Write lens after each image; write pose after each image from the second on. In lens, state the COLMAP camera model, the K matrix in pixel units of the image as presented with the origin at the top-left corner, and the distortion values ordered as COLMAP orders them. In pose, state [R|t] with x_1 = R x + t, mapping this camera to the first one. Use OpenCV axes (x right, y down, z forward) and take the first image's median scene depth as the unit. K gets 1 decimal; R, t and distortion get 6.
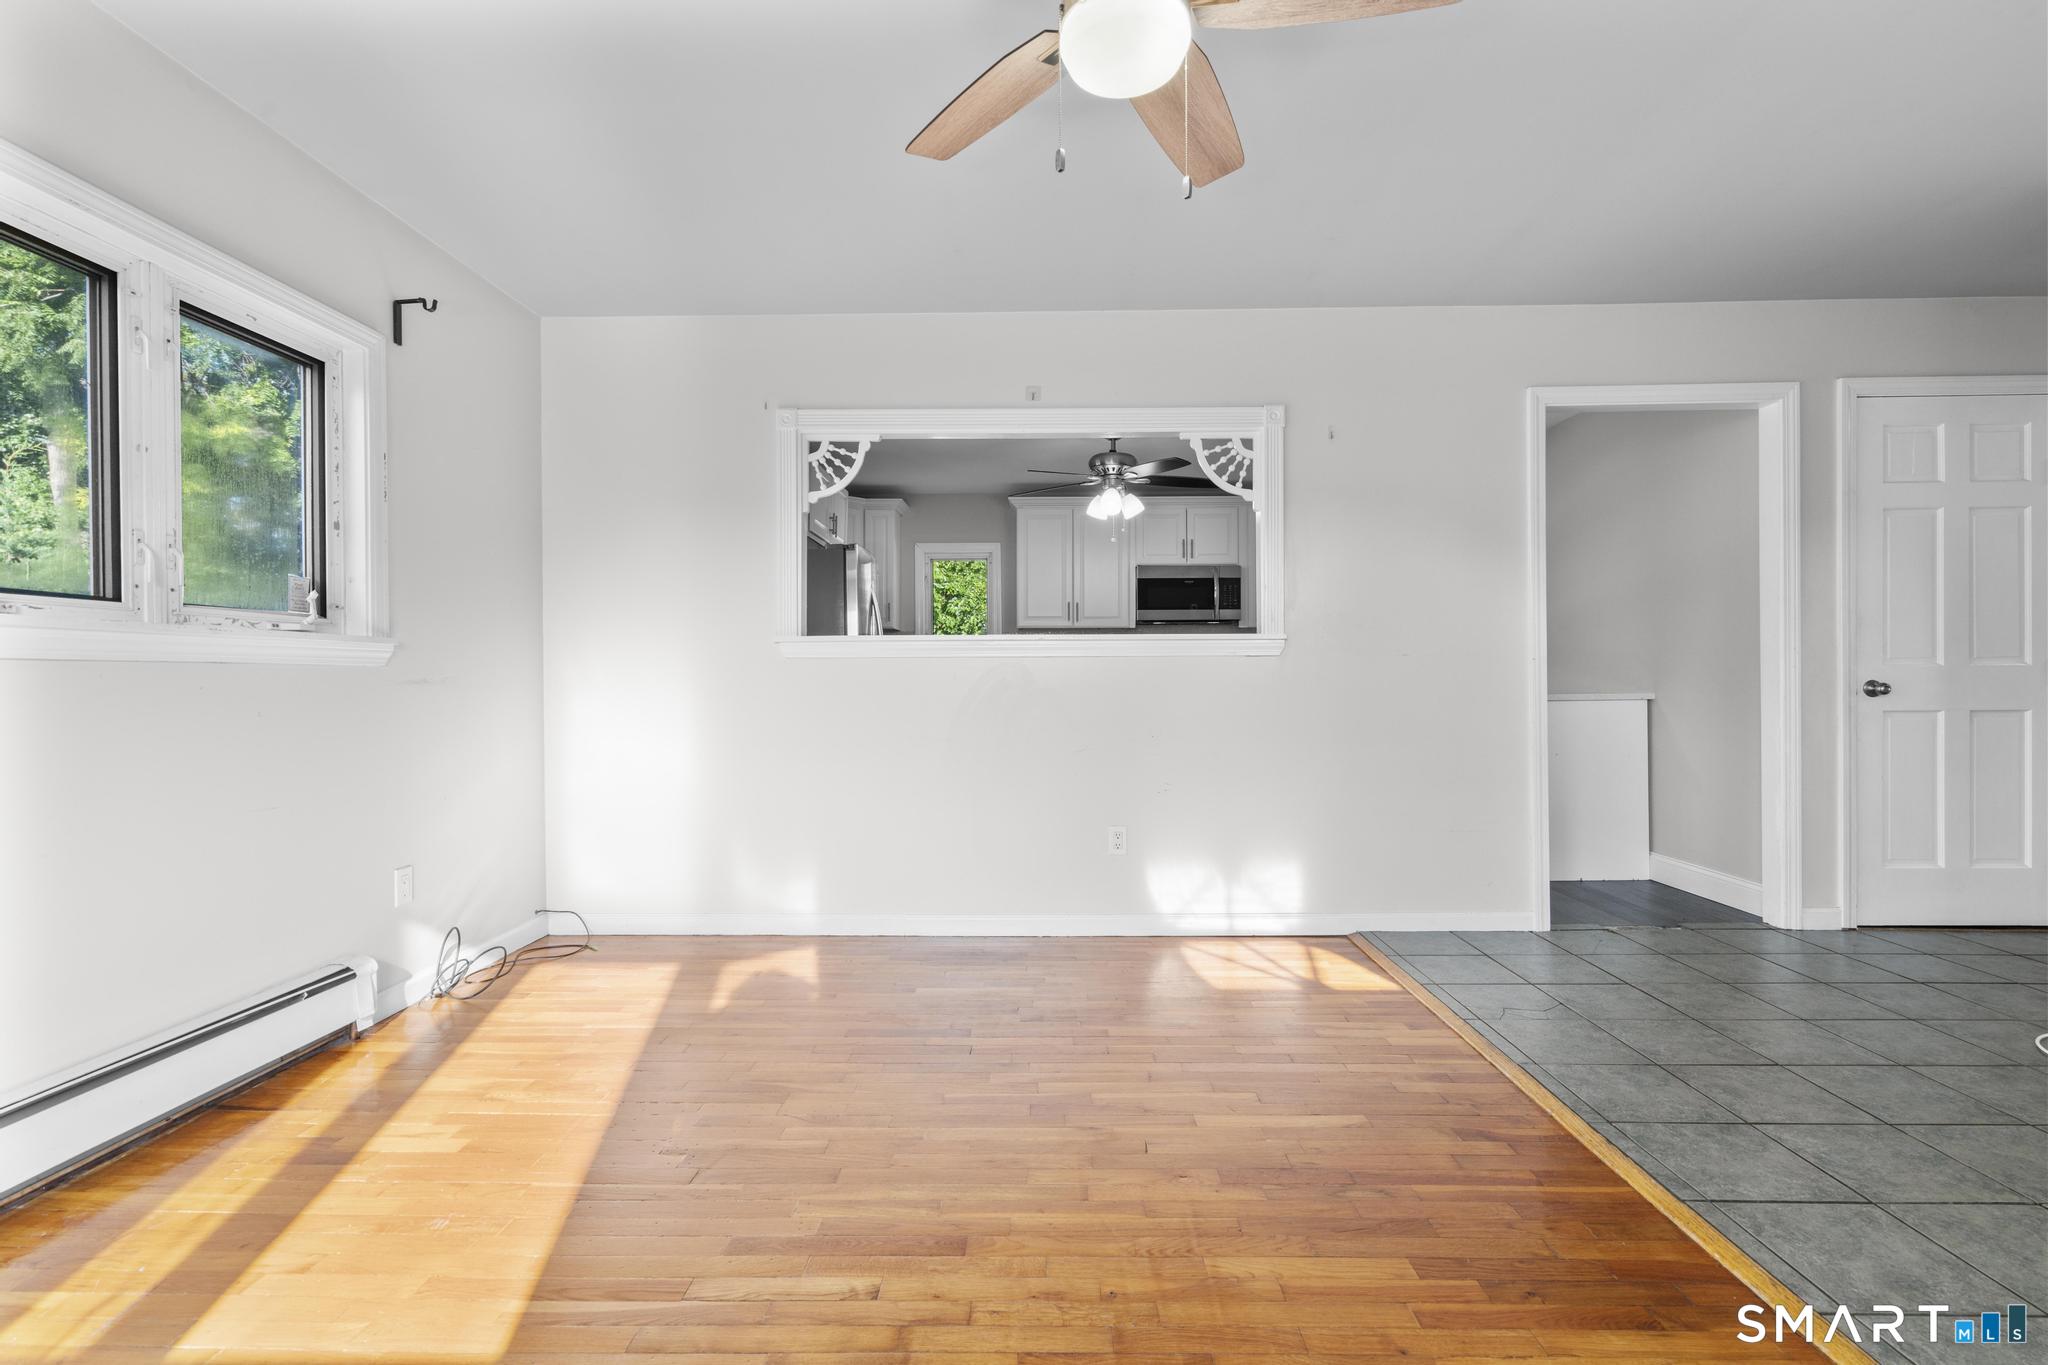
lens RADIAL K [[924.4, 0, 1032.5], [0, 924.4, 678.1], [0, 0, 1]] dist [-0.005507, 0.003512]
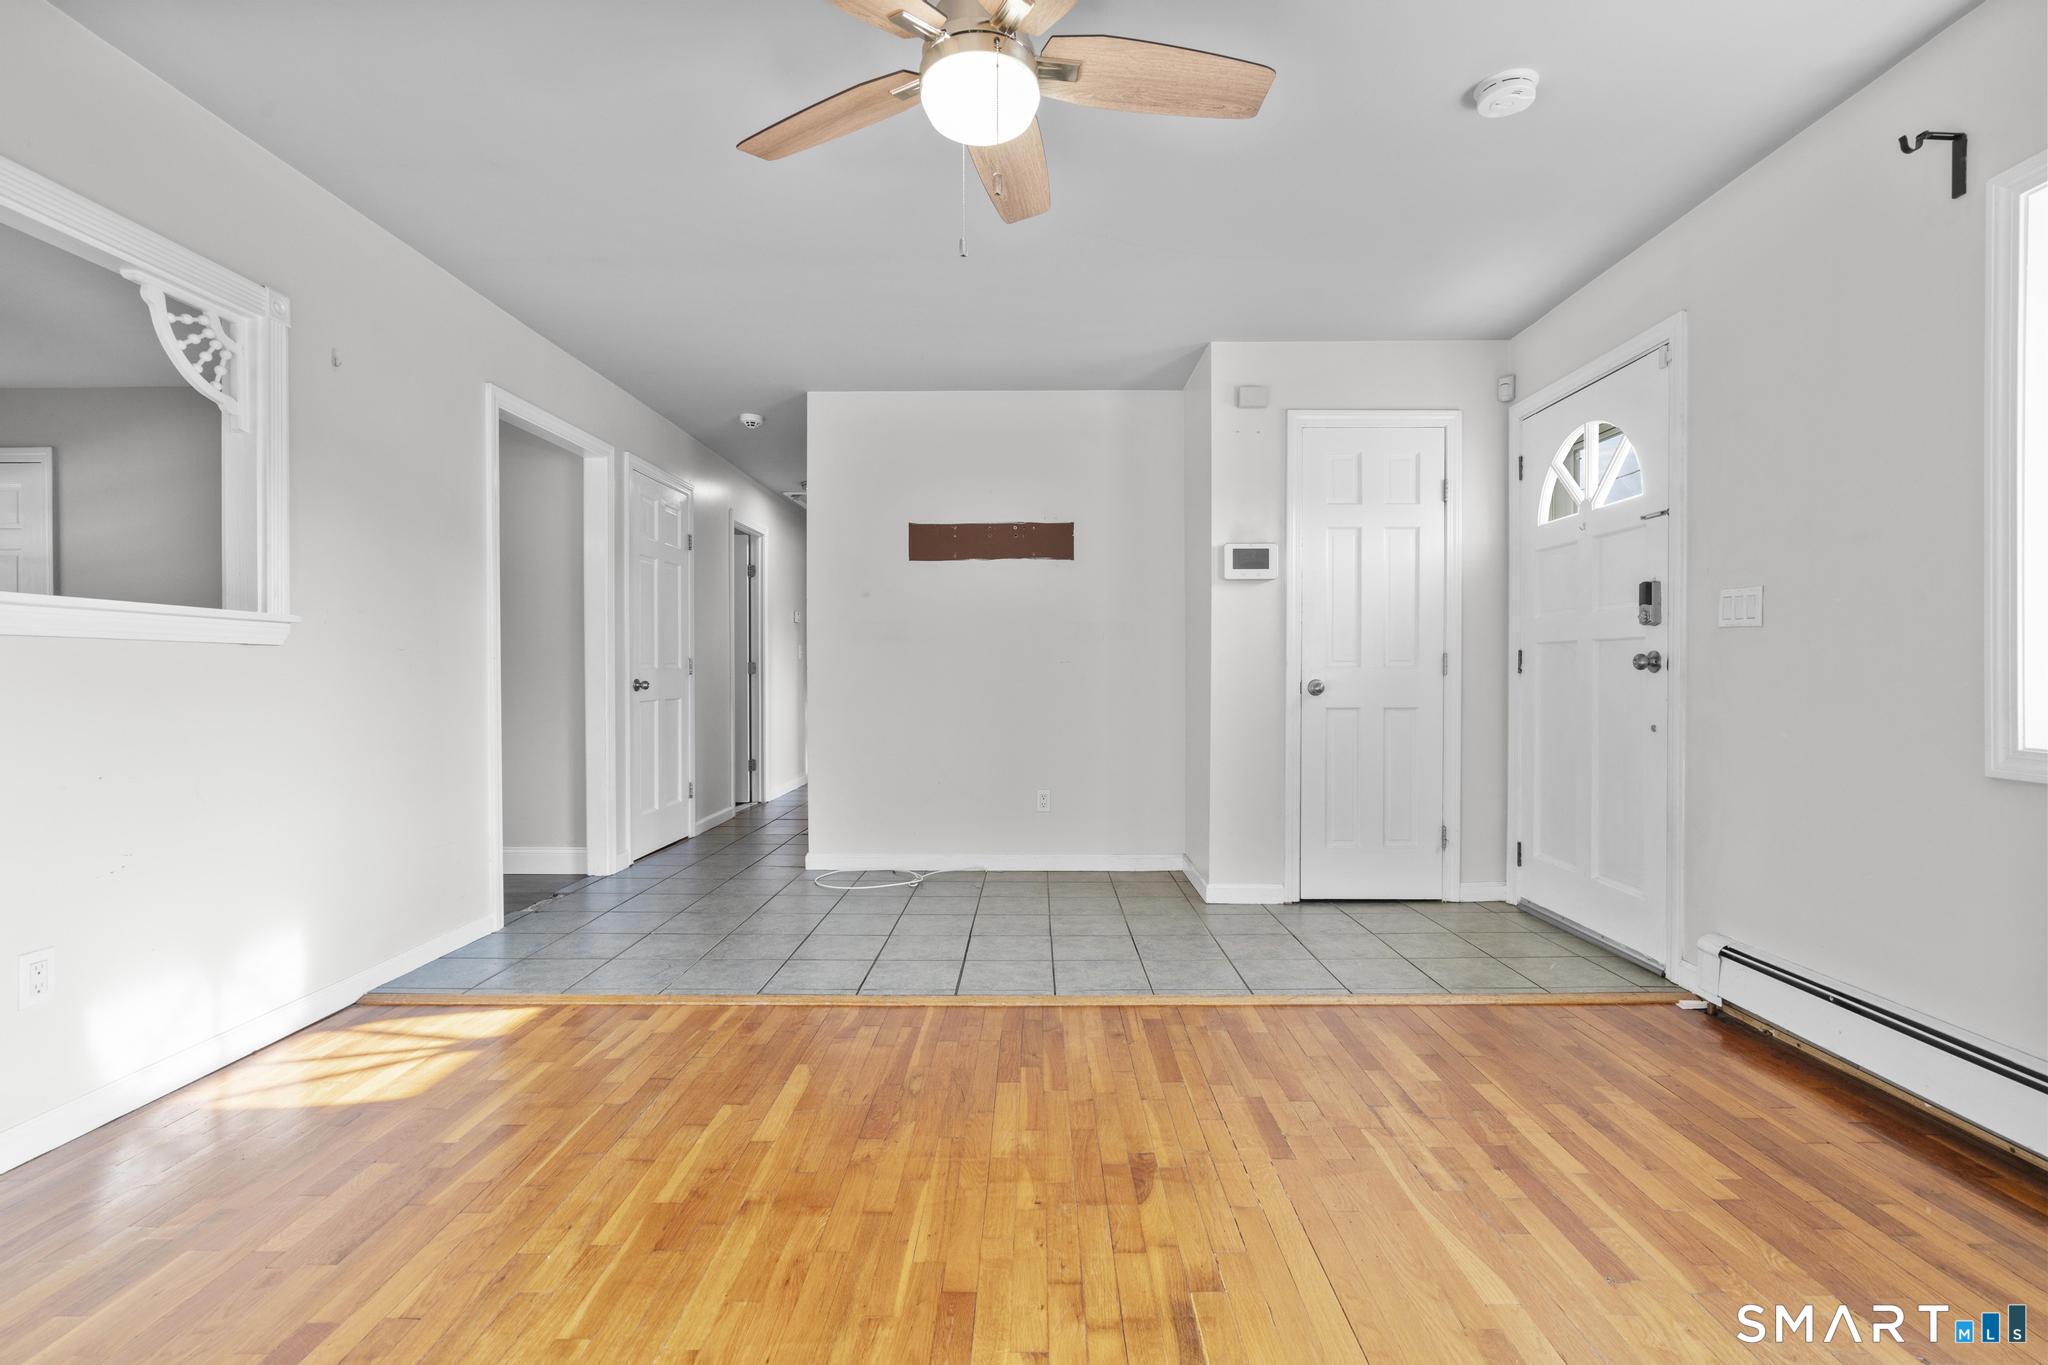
lens RADIAL K [[924.4, 0, 1033.0], [0, 924.4, 677.5], [0, 0, 1]] dist [-0.005507, 0.003512]
pose [[-0.013136, 0.001478, 0.999913, -0.455700], [0.002874, 0.999995, -0.001440, 0.003390], [-0.999910, 0.002855, -0.013140, 0.431371]]
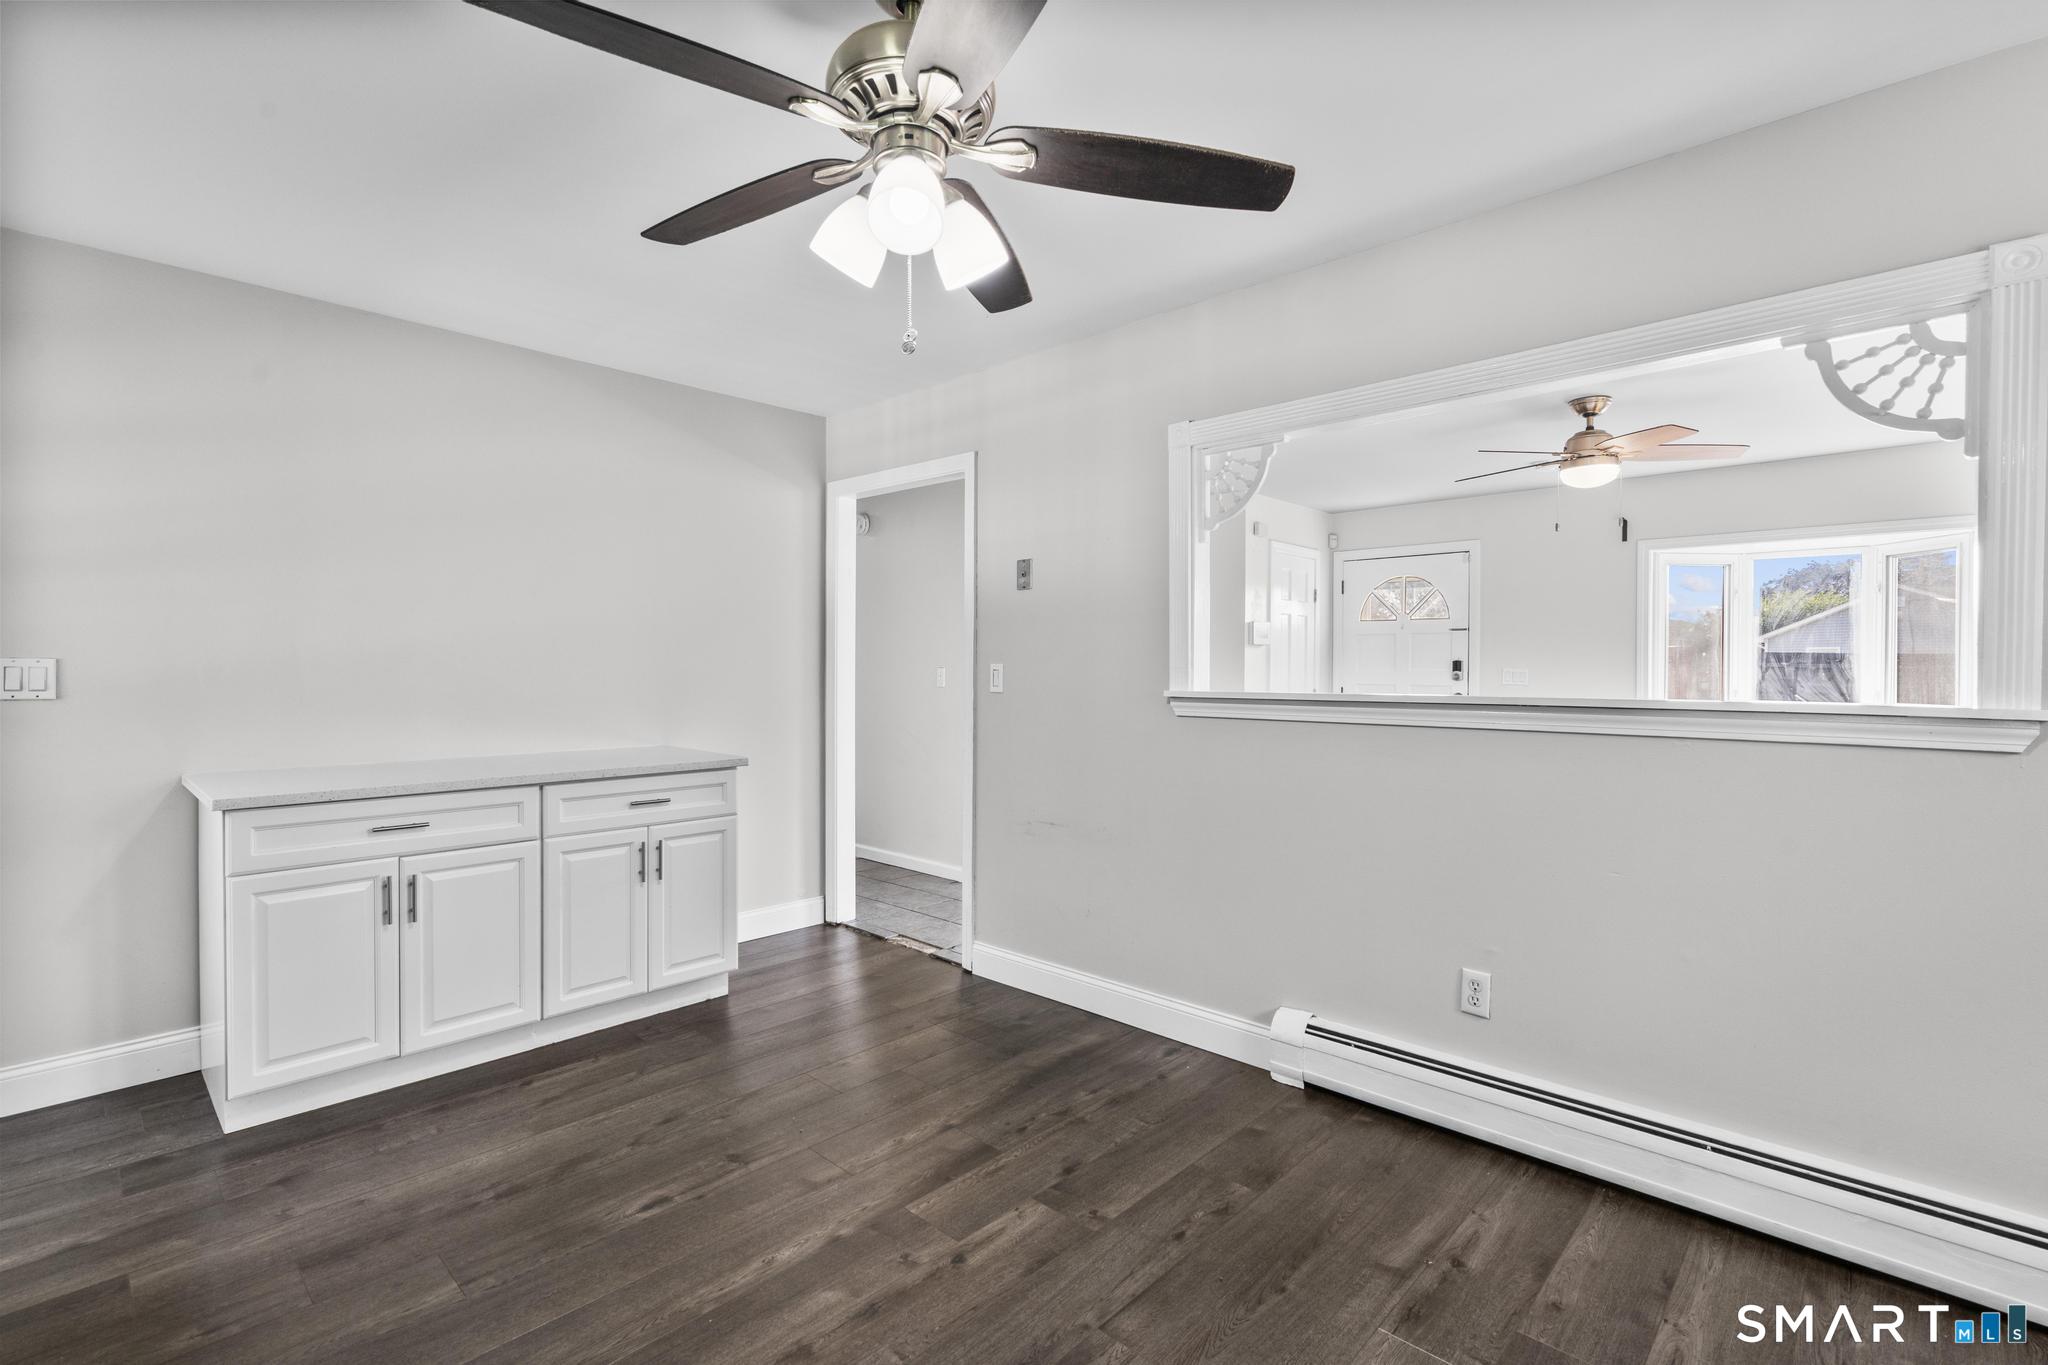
lens RADIAL K [[924.4, 0, 1027.0], [0, 924.4, 681.5], [0, 0, 1]] dist [-0.005507, 0.003512]
pose [[-0.739164, -0.005149, 0.673505, -0.213991], [0.003692, 0.999925, 0.011697, -0.067118], [-0.673515, 0.011132, -0.739090, 1.772501]]
